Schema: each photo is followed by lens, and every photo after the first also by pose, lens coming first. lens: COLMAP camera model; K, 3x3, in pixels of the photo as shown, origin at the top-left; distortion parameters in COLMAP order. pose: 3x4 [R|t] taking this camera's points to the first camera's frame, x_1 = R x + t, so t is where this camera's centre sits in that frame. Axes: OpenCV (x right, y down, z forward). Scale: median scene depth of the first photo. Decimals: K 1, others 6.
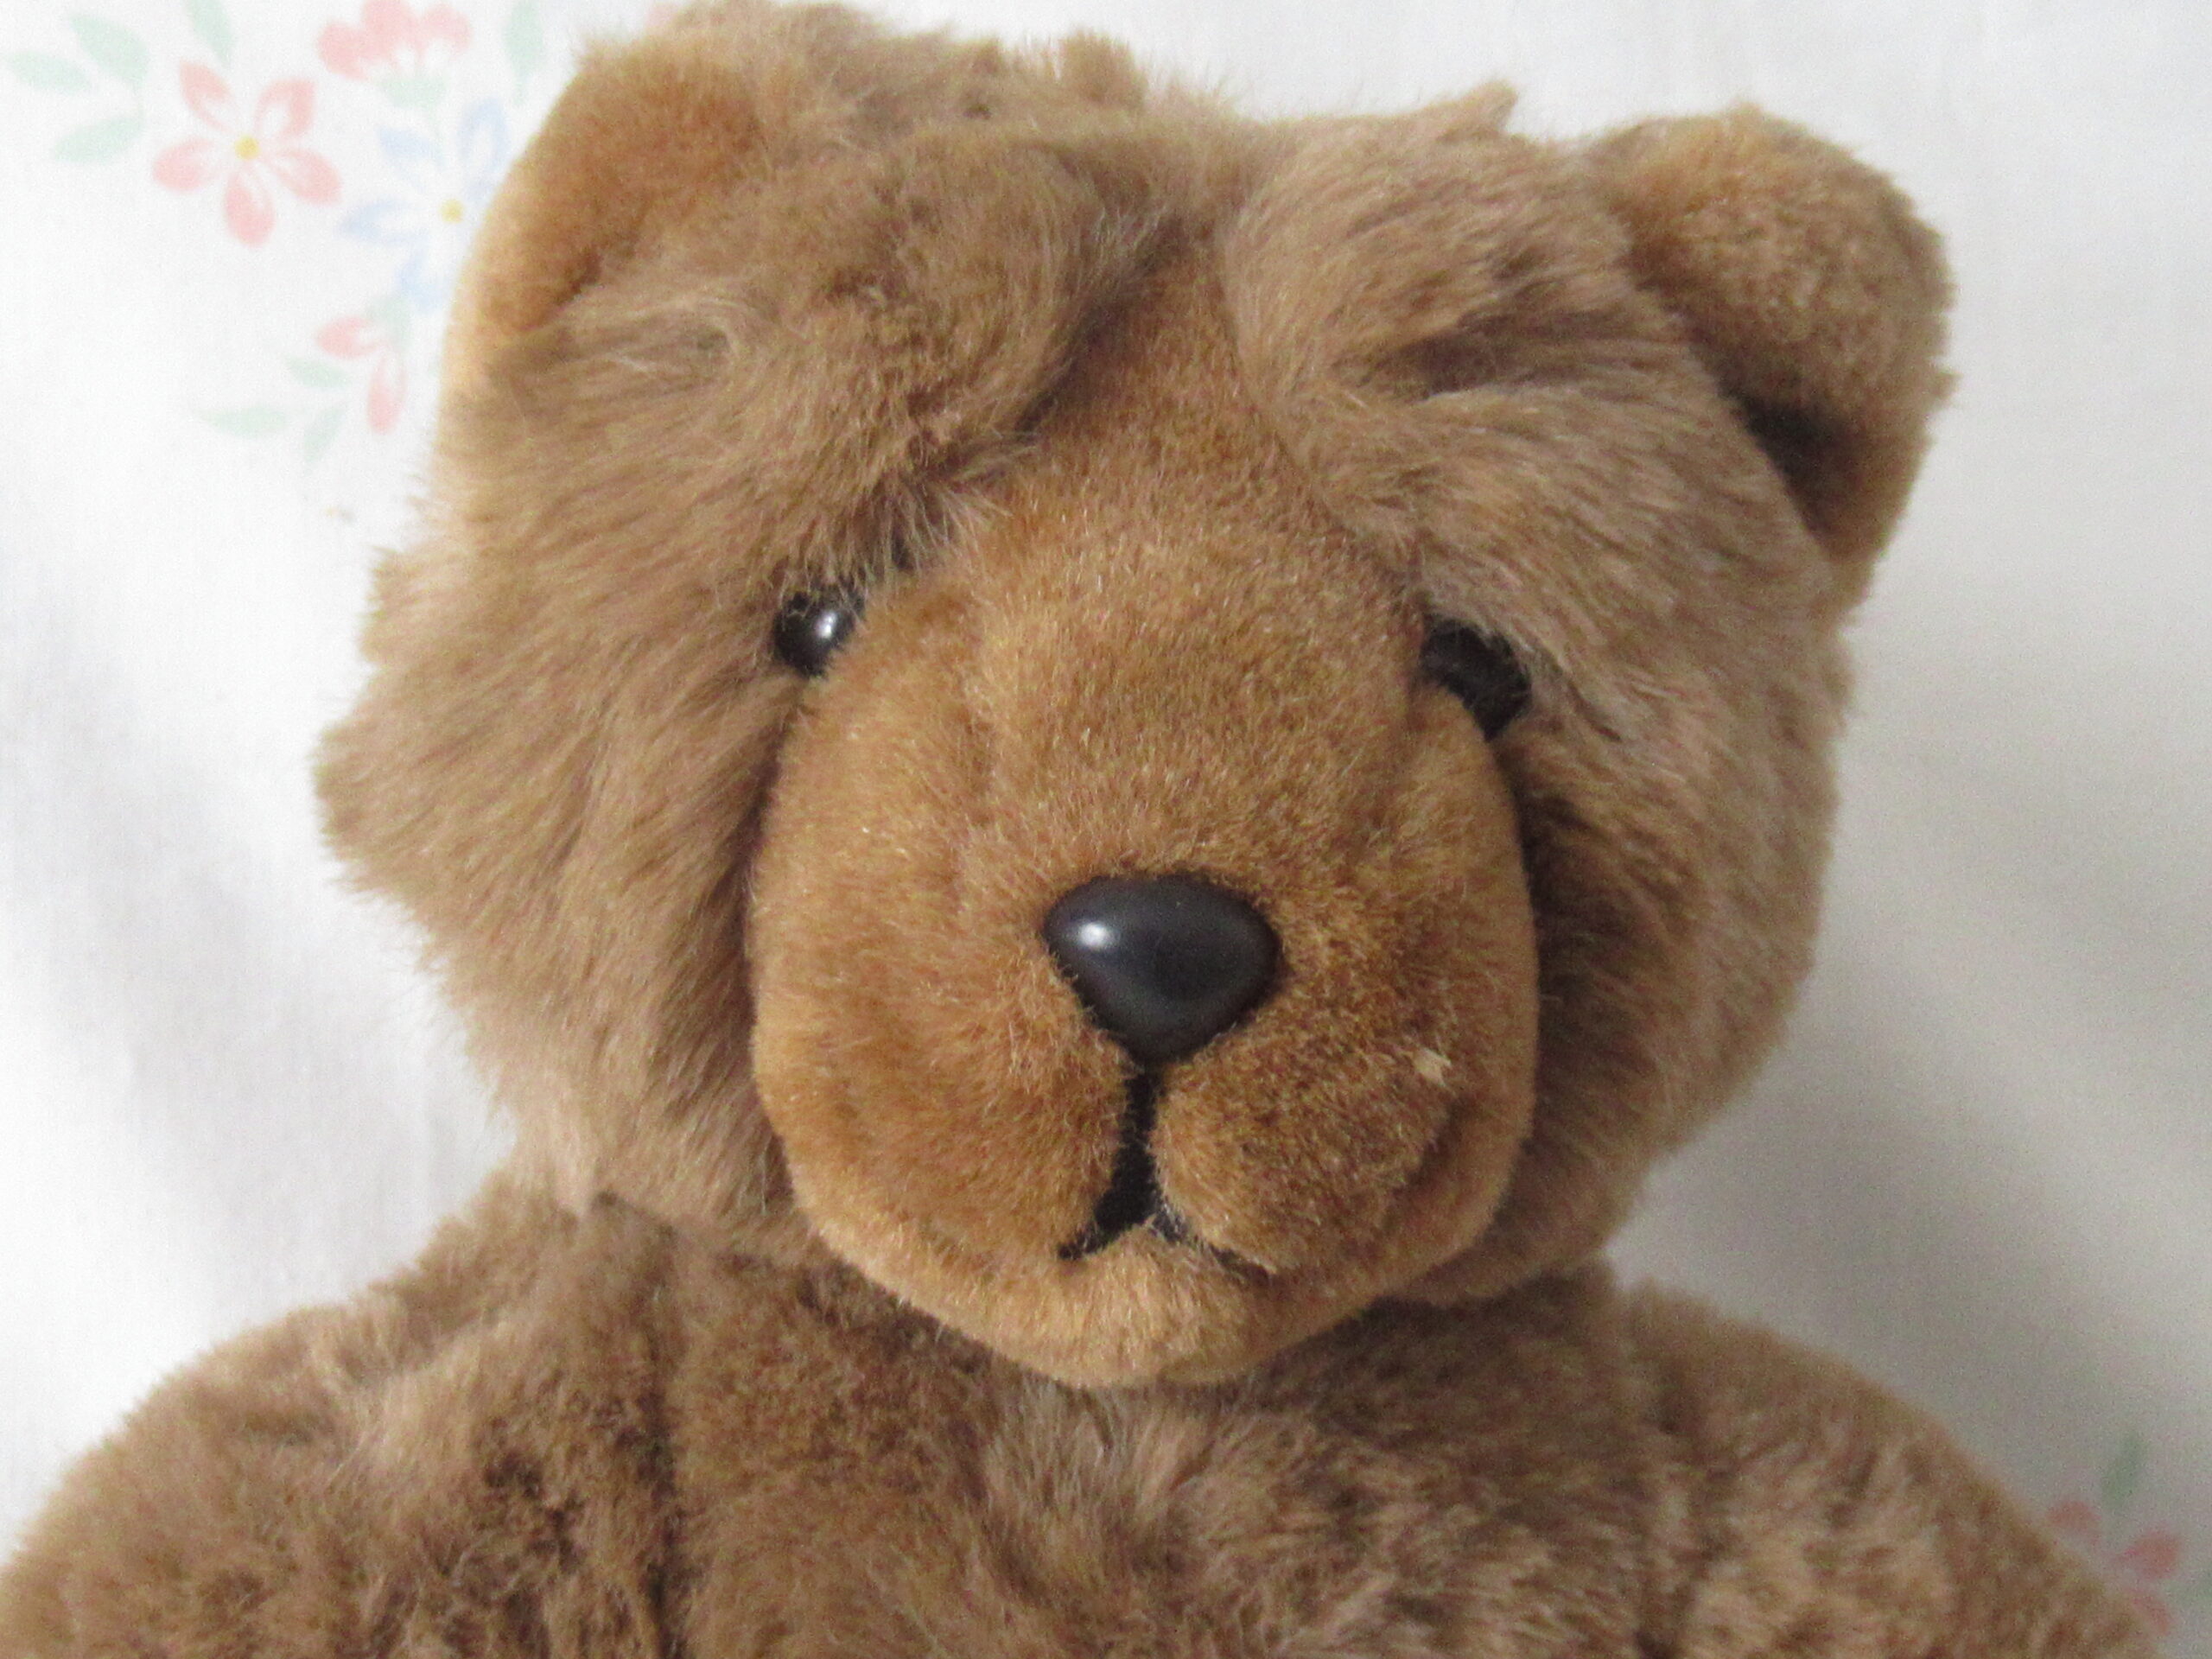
lens RADIAL K [[3264.2, 0, 1106.0], [0, 3264.2, 829.5], [0, 0, 1]] dist [0.000838, -0.176117]
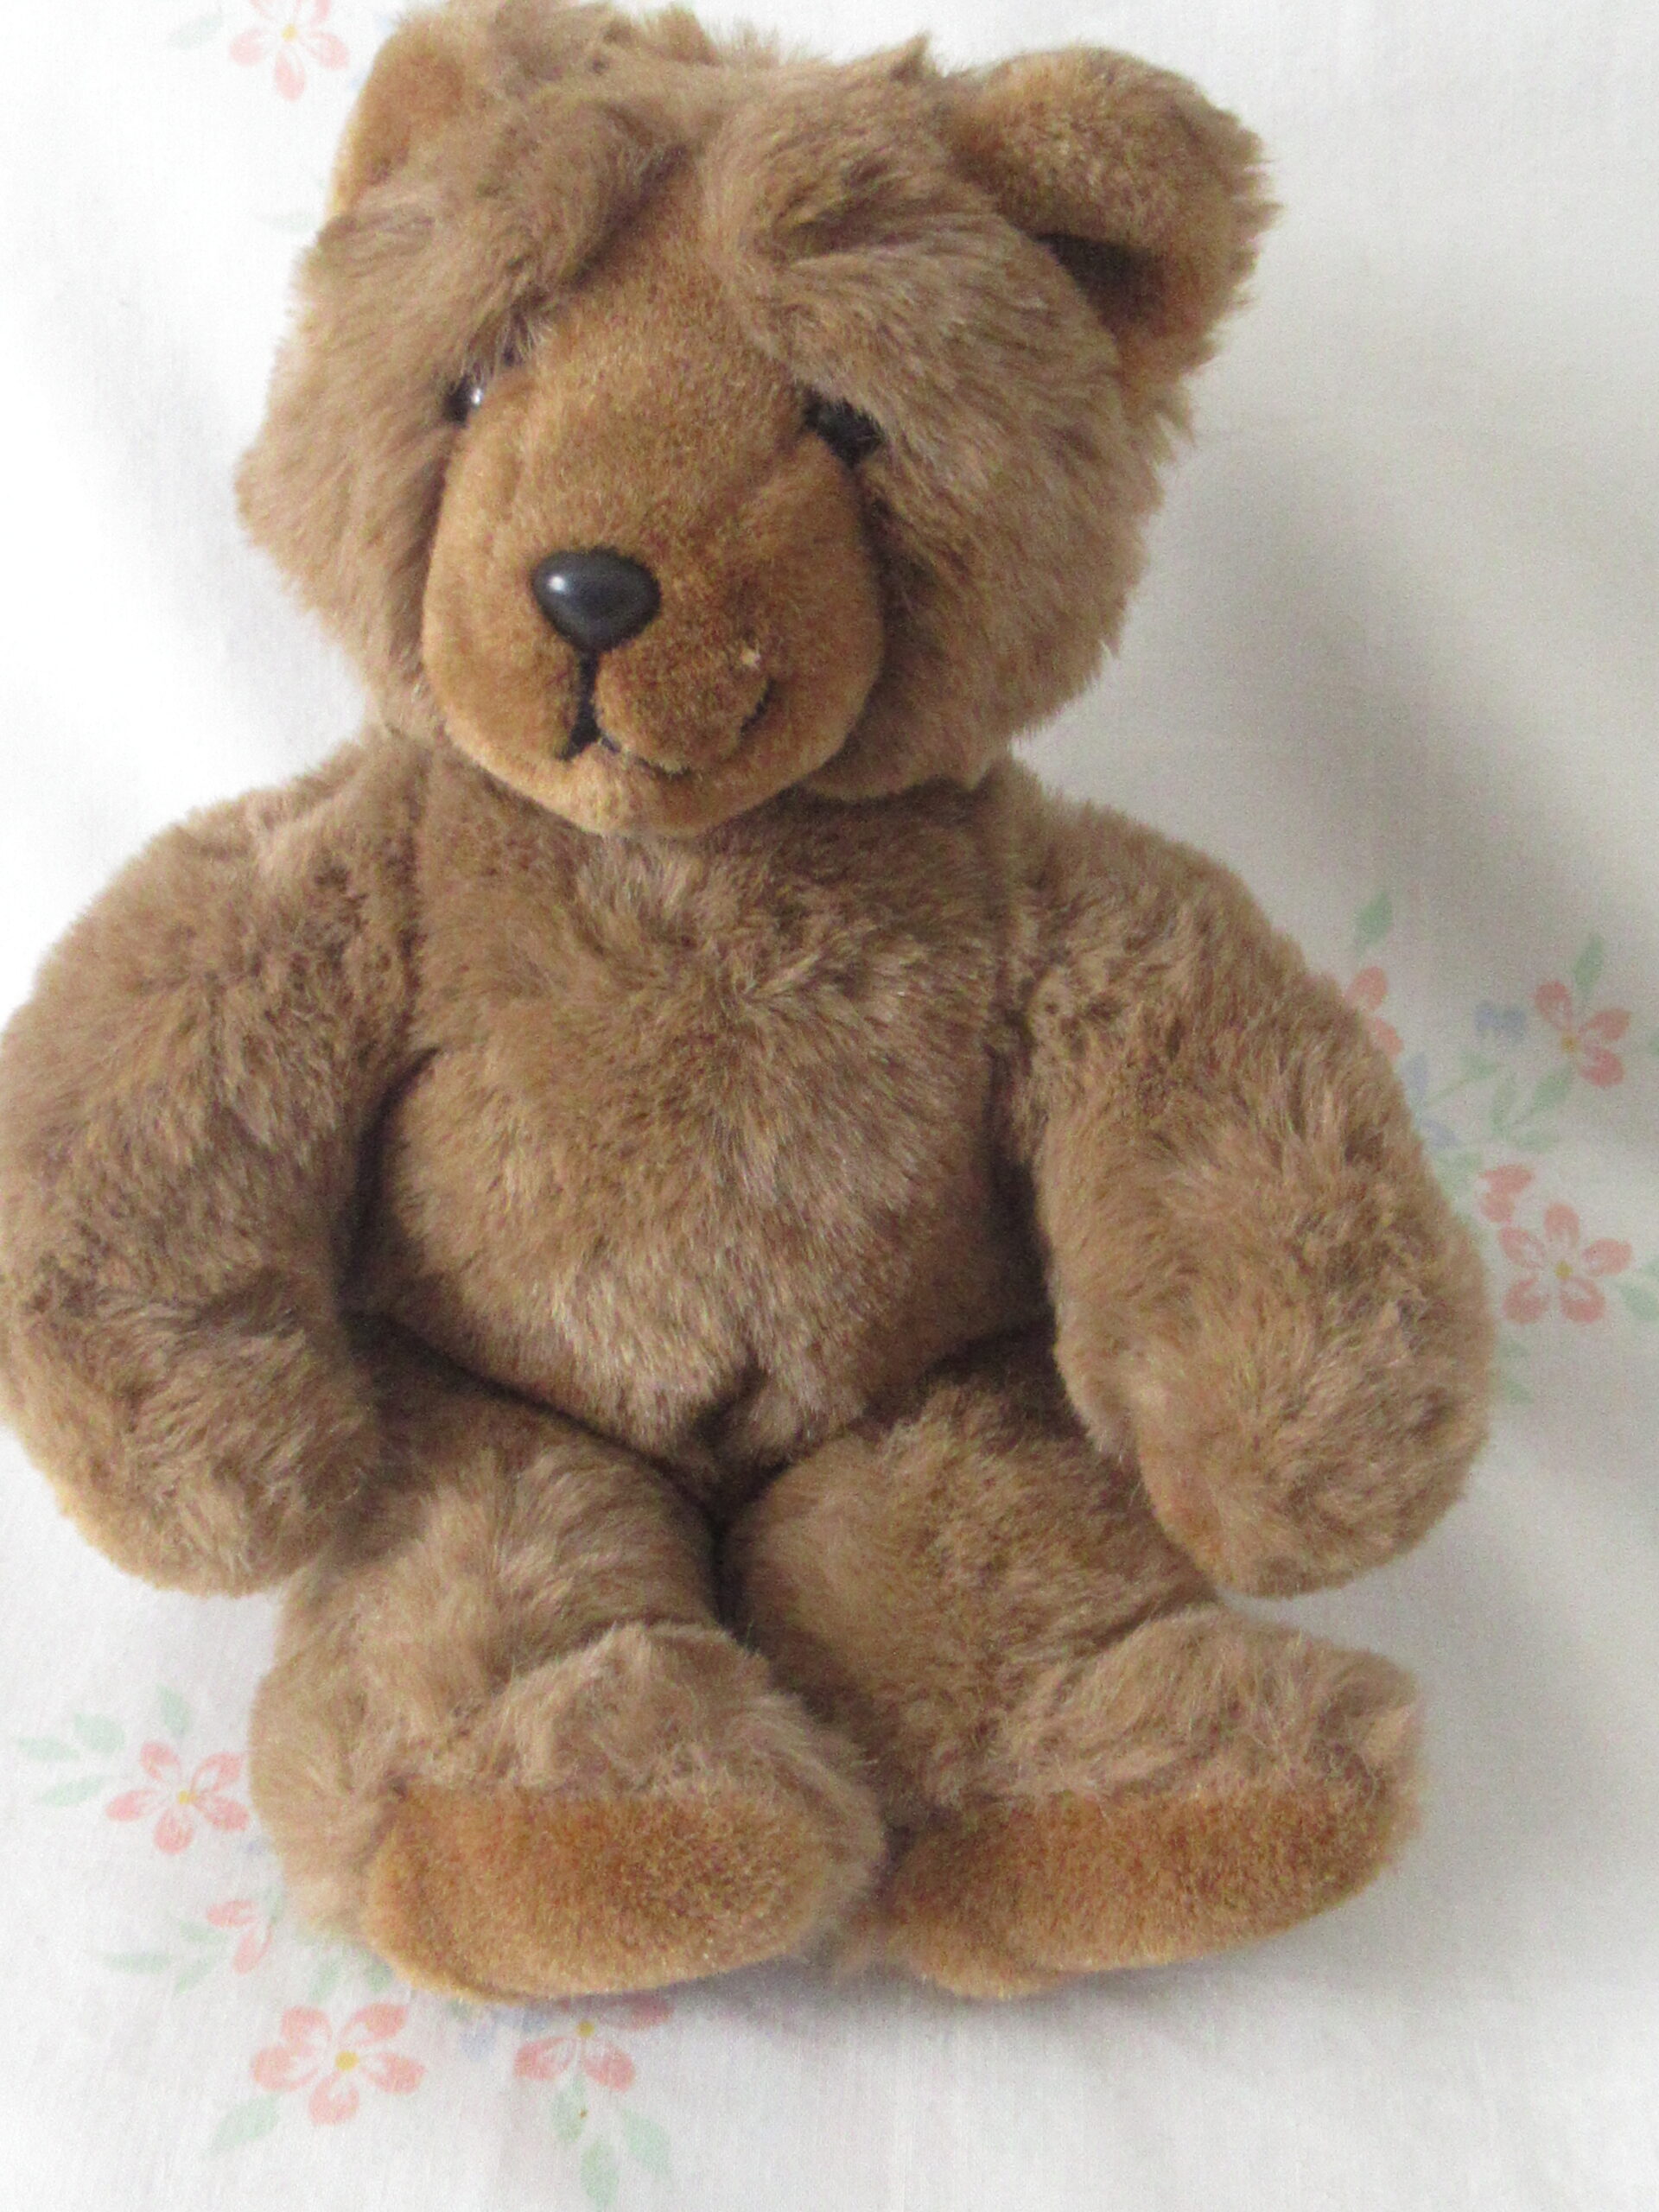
lens RADIAL K [[3264.2, 0, 829.5], [0, 3264.2, 1106.0], [0, 0, 1]] dist [0.000838, -0.176117]
pose [[0.969707, 0.050720, -0.238947, 0.526571], [0.000050, 0.978164, 0.207833, -0.053970], [0.244270, -0.201549, 0.948530, -0.671142]]
